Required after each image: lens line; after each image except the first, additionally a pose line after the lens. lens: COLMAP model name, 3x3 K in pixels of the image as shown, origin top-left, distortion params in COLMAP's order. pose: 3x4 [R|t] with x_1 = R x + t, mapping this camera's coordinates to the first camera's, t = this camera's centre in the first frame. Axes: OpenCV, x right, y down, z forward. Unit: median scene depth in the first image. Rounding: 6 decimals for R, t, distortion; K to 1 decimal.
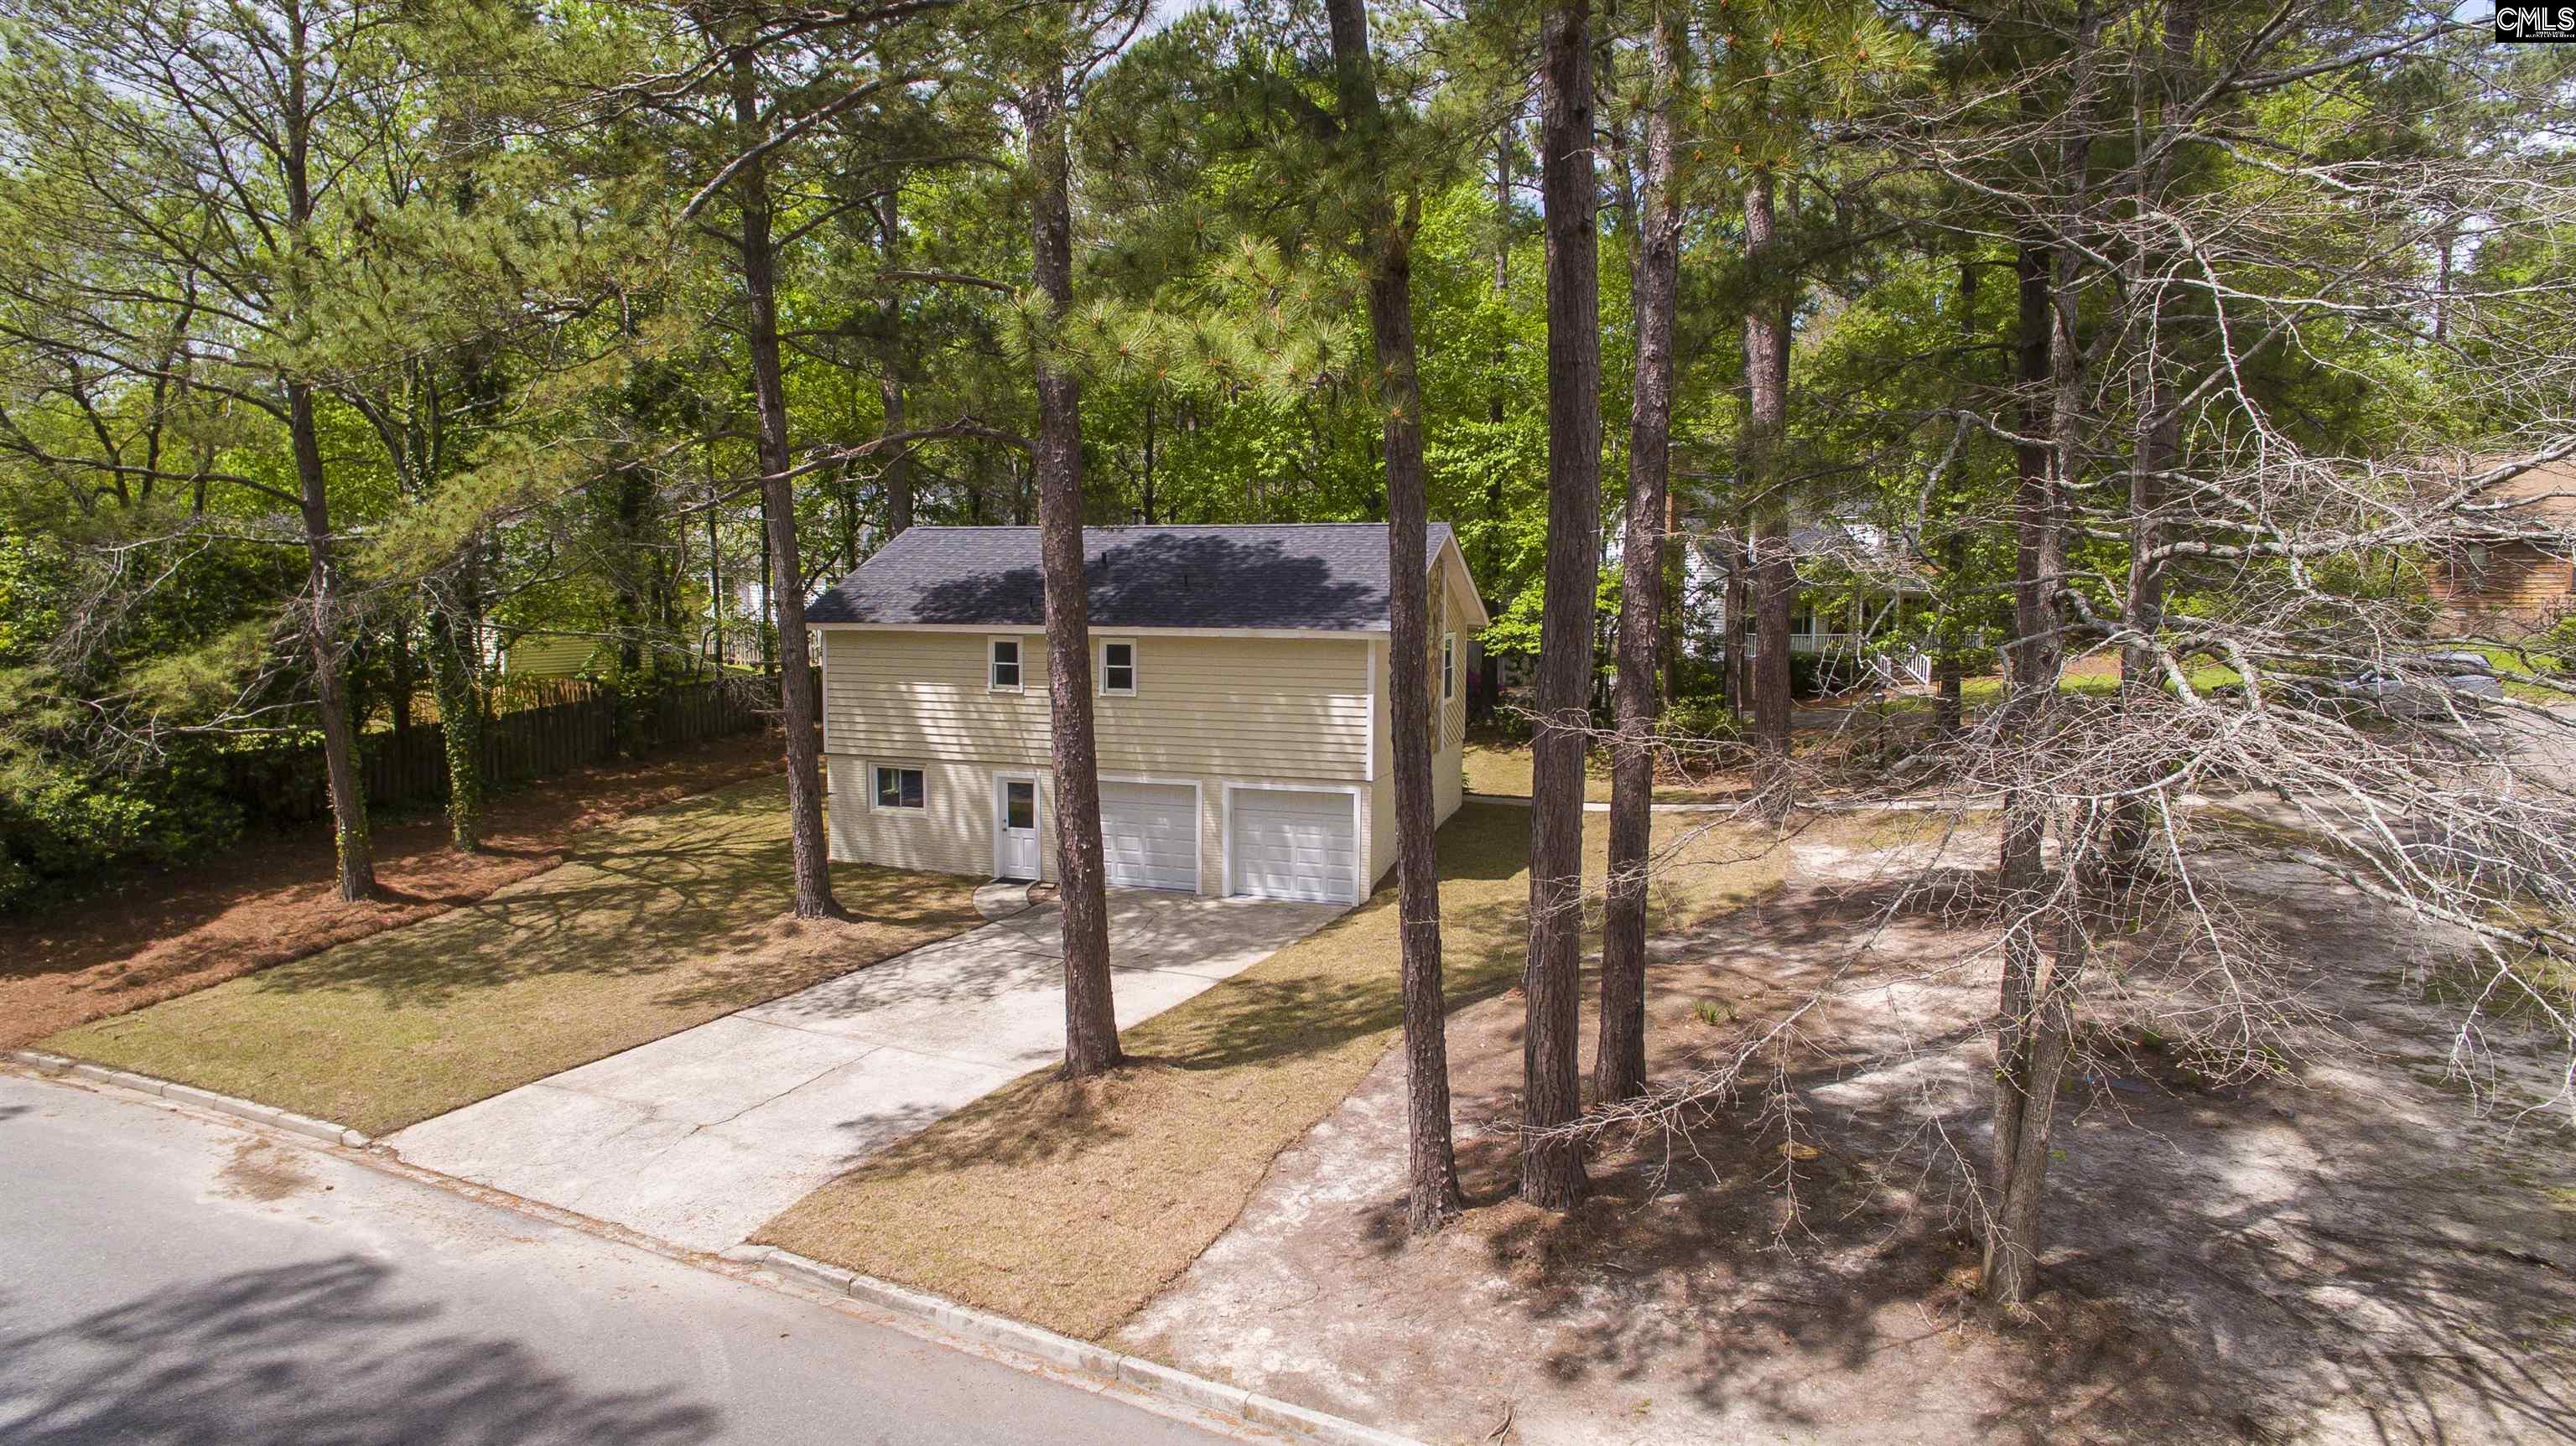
lens RADIAL K [[1505.1, 0, 1277.7], [0, 1505.1, 784.3], [0, 0, 1]] dist [-0.111732, 0.084782]
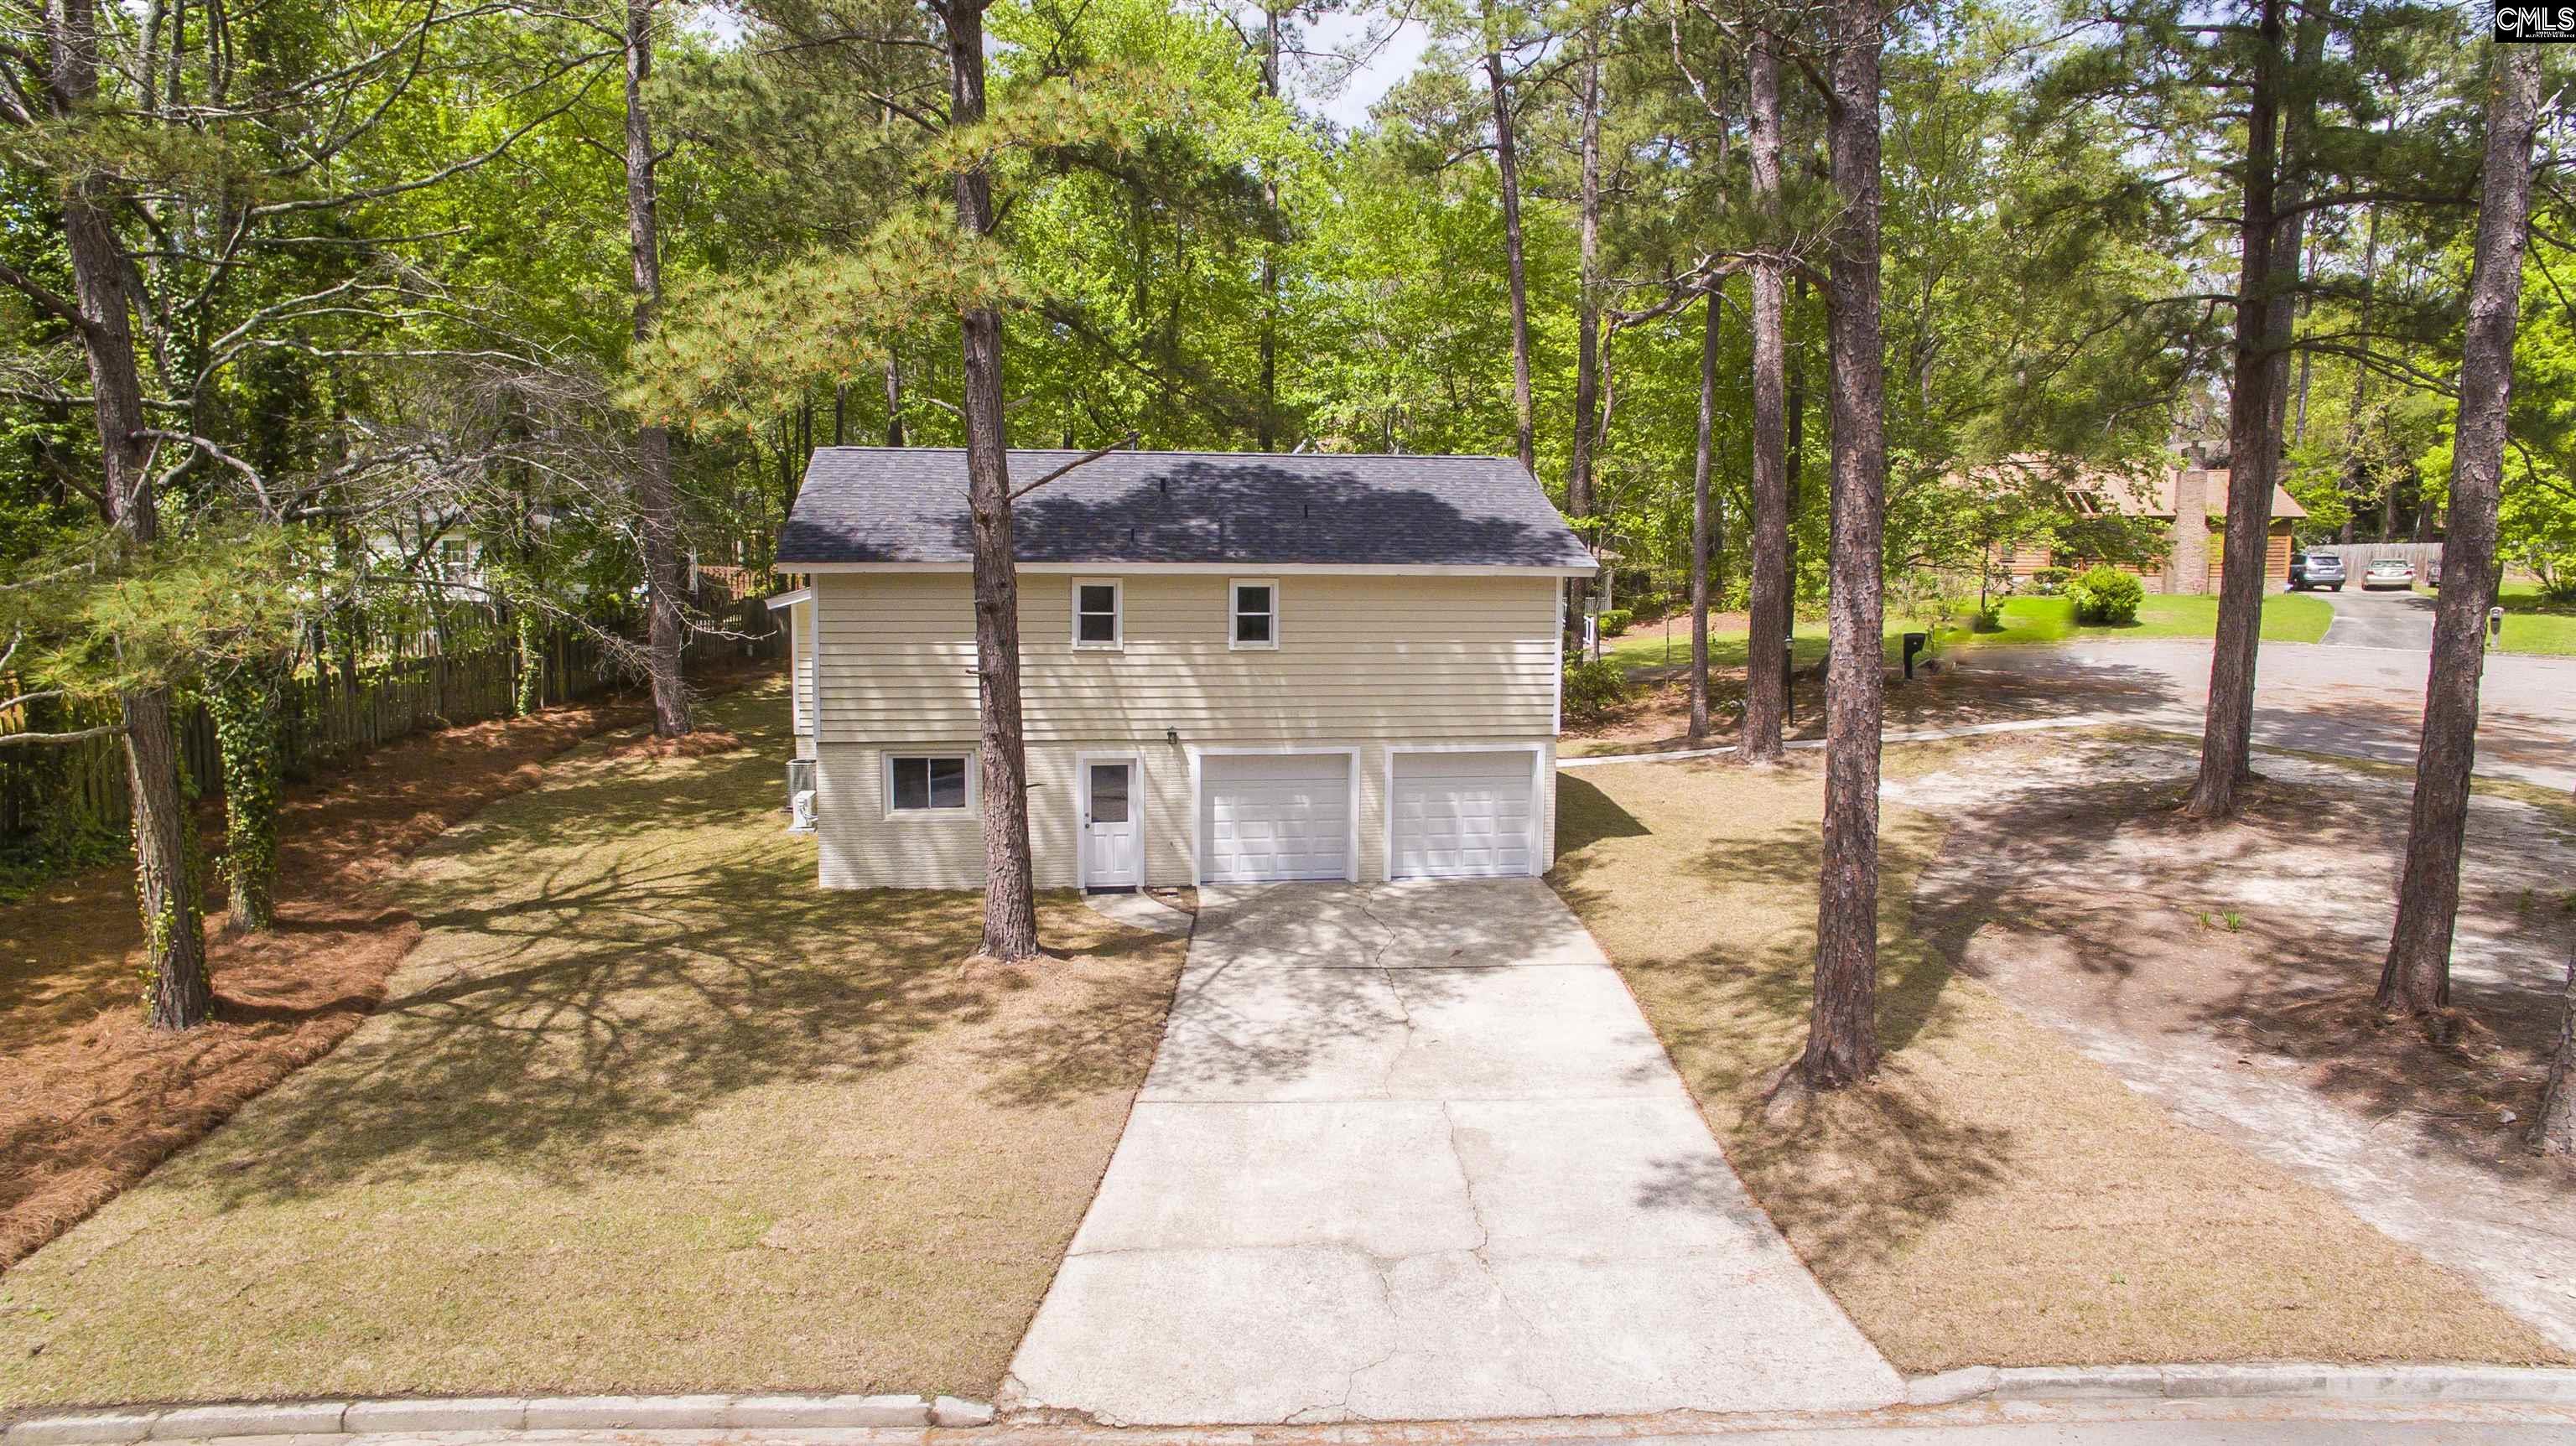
lens RADIAL K [[1505.1, 0, 1277.7], [0, 1505.1, 784.3], [0, 0, 1]] dist [-0.111732, 0.084782]
pose [[0.882275, -0.063906, 0.466377, -0.578723], [0.063359, 0.997848, 0.016871, 0.001527], [-0.466452, 0.014665, 0.884425, 0.327805]]
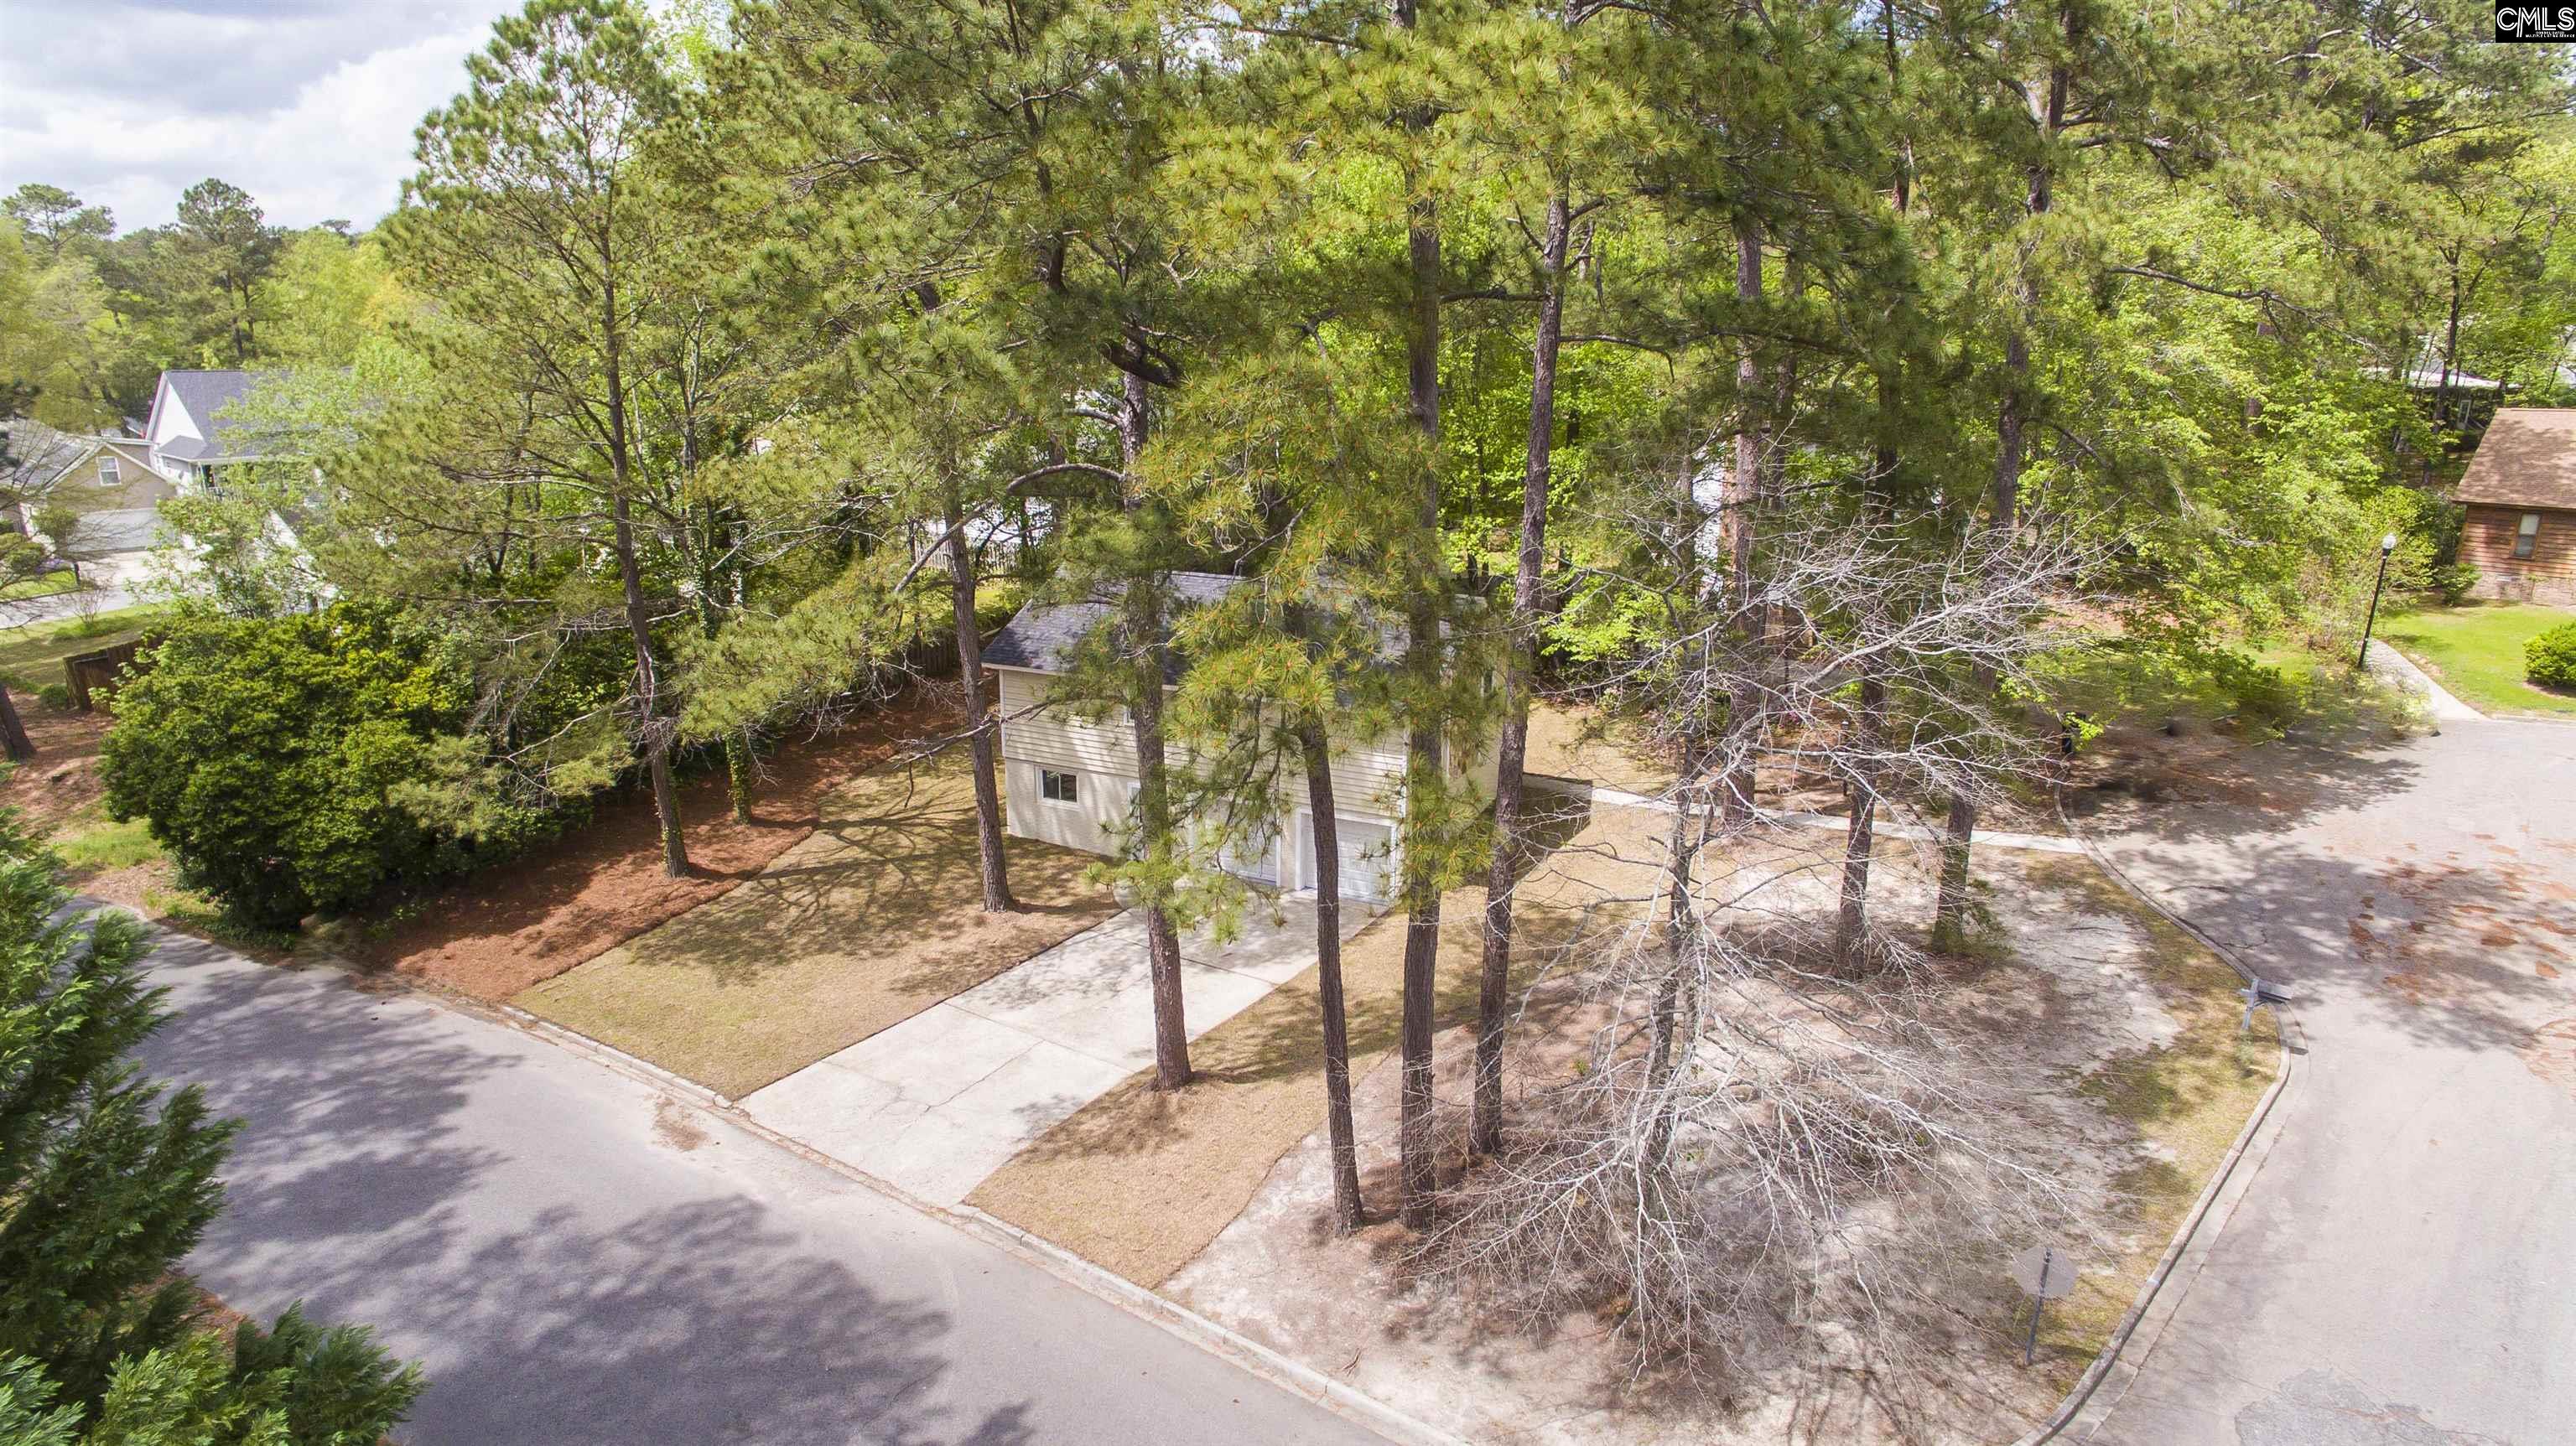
lens RADIAL K [[1505.1, 0, 1277.7], [0, 1505.1, 784.3], [0, 0, 1]] dist [-0.111732, 0.084782]
pose [[0.993139, 0.035732, -0.111347, 0.113319], [-0.016398, 0.985319, 0.169935, -0.294206], [0.115784, -0.166944, 0.979144, -0.359479]]
